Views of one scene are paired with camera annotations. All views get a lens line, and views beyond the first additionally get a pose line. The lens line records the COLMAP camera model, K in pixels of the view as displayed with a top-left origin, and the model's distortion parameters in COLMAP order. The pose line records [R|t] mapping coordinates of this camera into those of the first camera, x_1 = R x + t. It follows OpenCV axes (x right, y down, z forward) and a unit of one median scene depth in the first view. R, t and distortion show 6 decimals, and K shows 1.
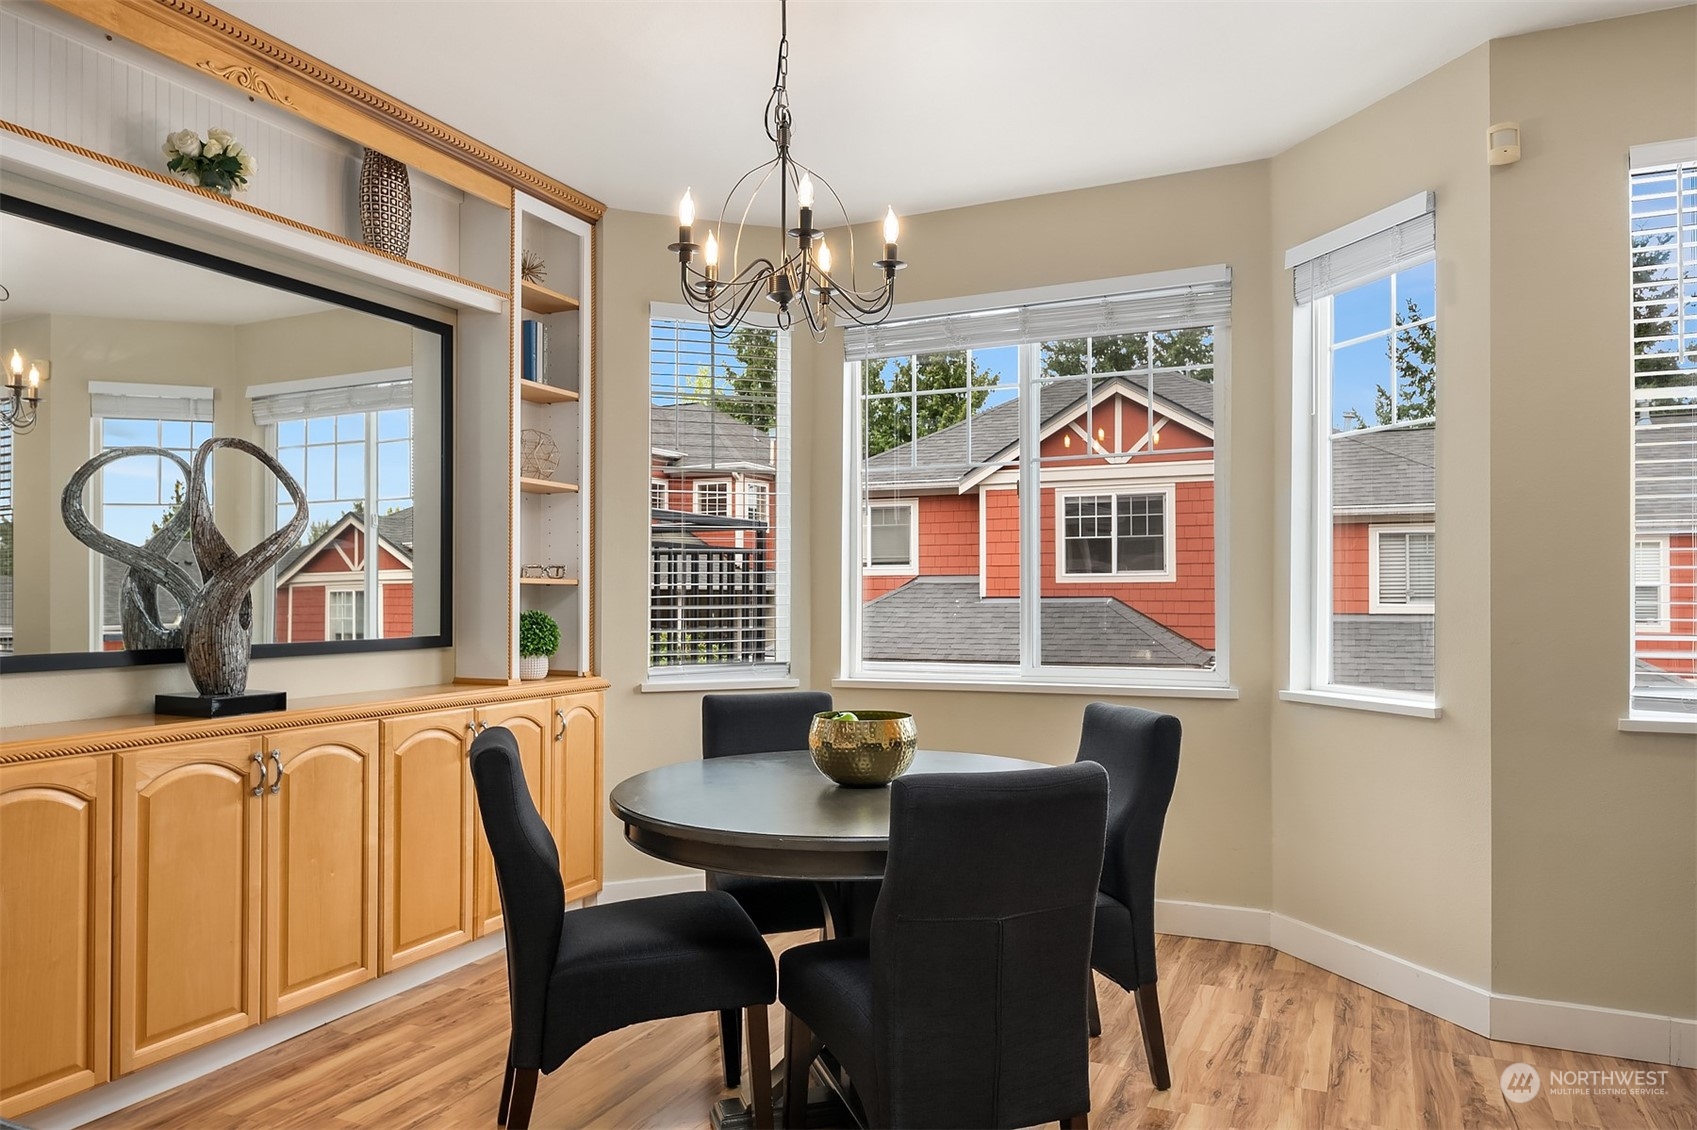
lens RADIAL K [[1121.5, 0, 839.2], [0, 1121.5, 570.5], [0, 0, 1]] dist [-0.002406, -0.001166]
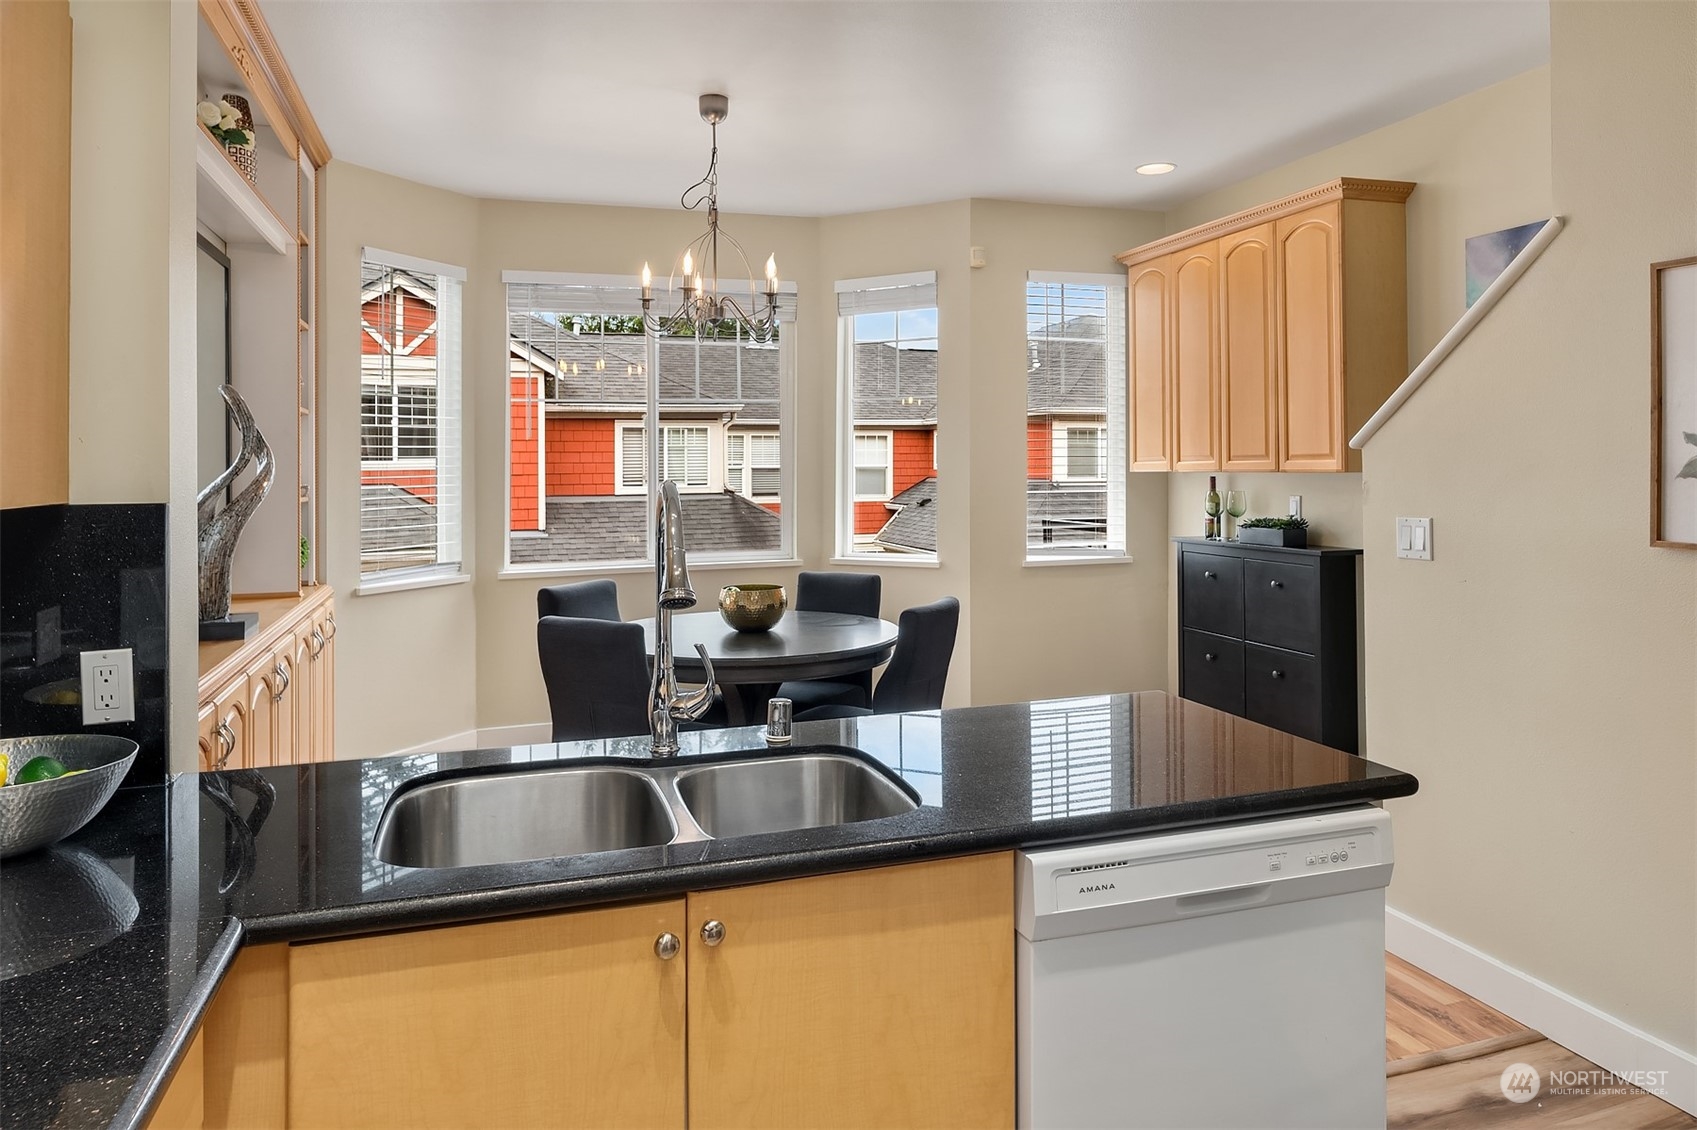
lens RADIAL K [[1121.5, 0, 861.0], [0, 1121.5, 458.8], [0, 0, 1]] dist [-0.002406, -0.001166]
pose [[0.726109, -0.000666, 0.687579, -0.643003], [-0.006719, 0.999945, 0.008065, -0.044903], [-0.687546, -0.010475, 0.726065, -0.172668]]
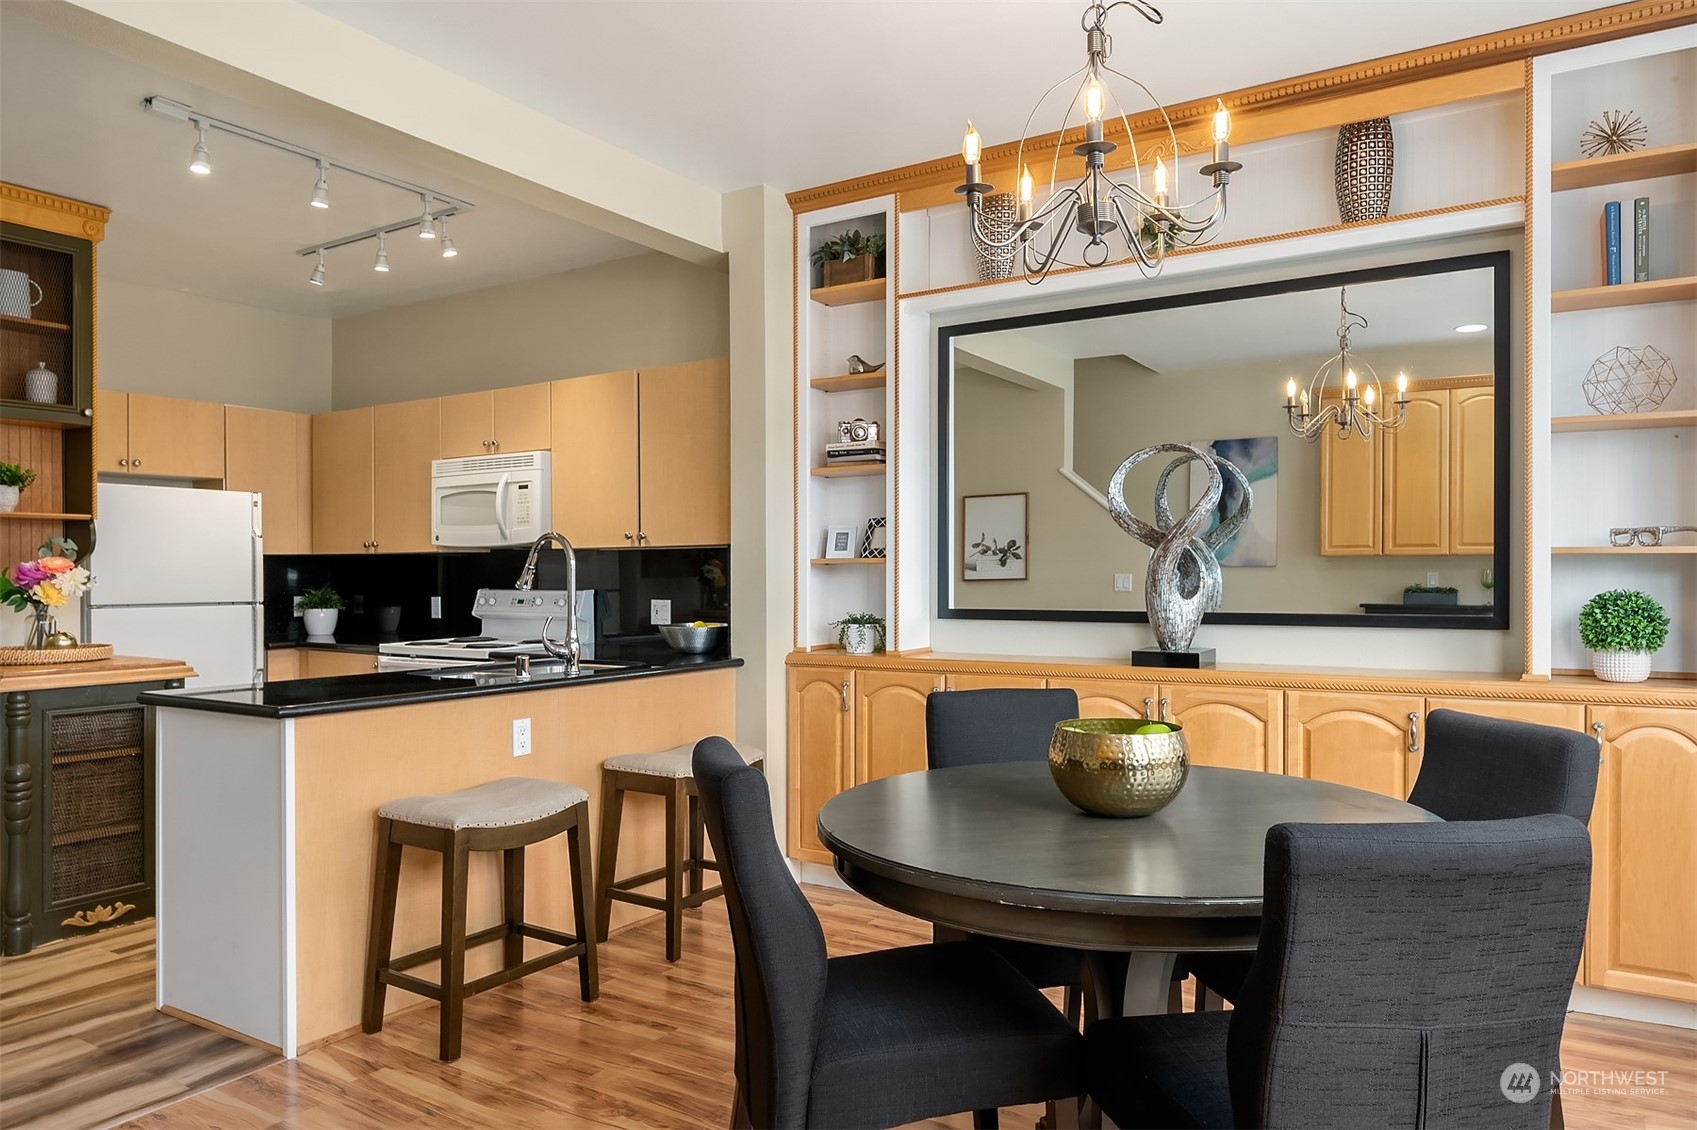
lens RADIAL K [[1121.5, 0, 848.2], [0, 1121.5, 581.3], [0, 0, 1]] dist [-0.002406, -0.001166]
pose [[-0.120436, 0.011308, -0.992657, 0.558898], [0.027199, 0.999597, 0.008087, 0.010326], [0.992348, -0.026025, -0.120695, 0.603011]]
